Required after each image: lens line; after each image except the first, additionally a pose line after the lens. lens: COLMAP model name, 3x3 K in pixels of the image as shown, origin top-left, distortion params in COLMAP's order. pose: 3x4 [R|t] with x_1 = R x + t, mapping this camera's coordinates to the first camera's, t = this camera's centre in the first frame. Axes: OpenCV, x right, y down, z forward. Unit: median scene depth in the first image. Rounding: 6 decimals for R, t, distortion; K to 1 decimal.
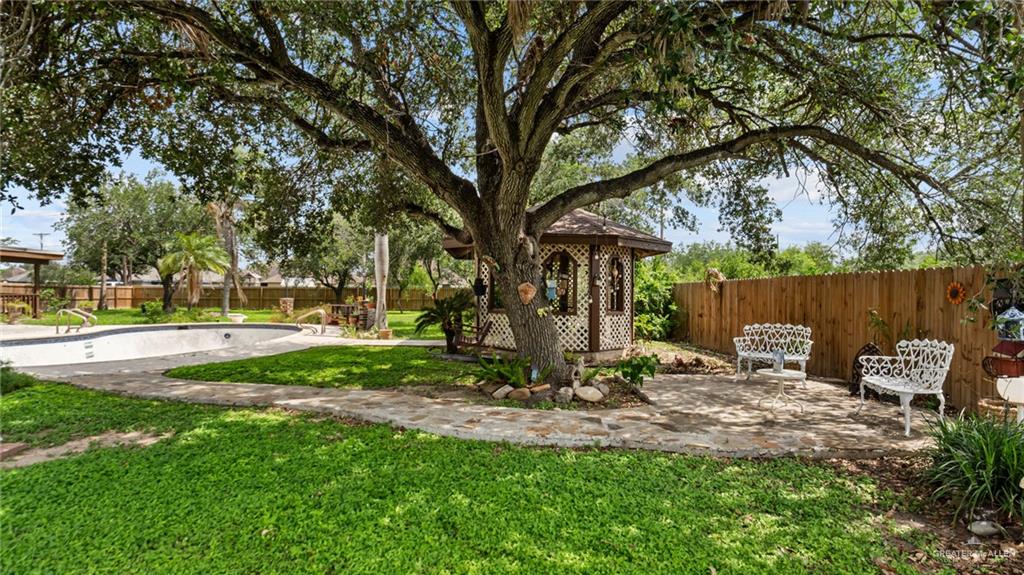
lens RADIAL K [[570.0, 0, 512.0], [0, 570.0, 289.7], [0, 0, 1]] dist [0.003364, 0.000892]
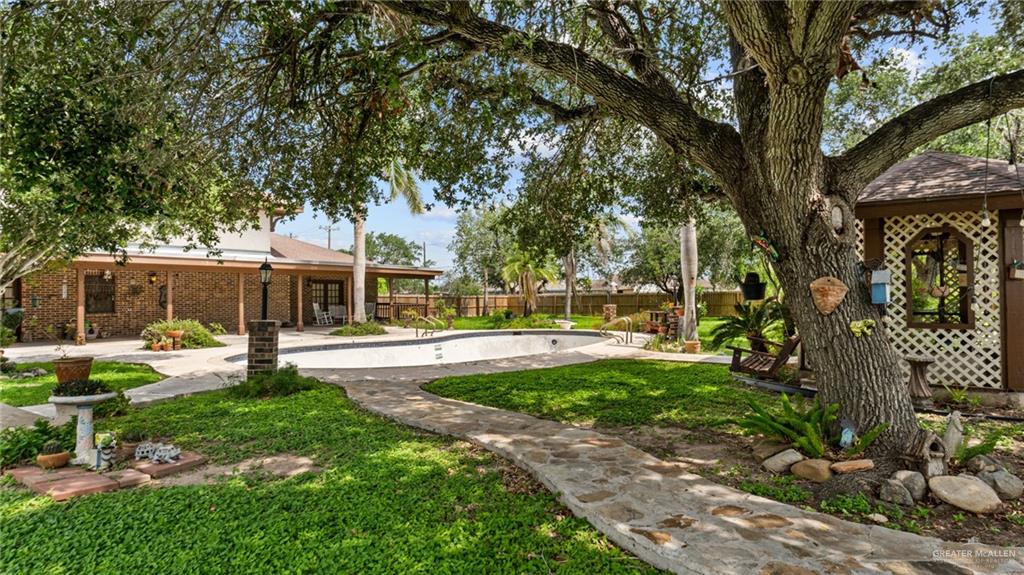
lens RADIAL K [[570.0, 0, 511.3], [0, 570.0, 289.3], [0, 0, 1]] dist [0.003364, 0.000892]
pose [[0.816252, -0.025893, -0.577116, 0.063087], [0.019972, 0.999663, -0.016604, 0.002718], [0.577351, 0.002027, 0.816494, 0.216174]]
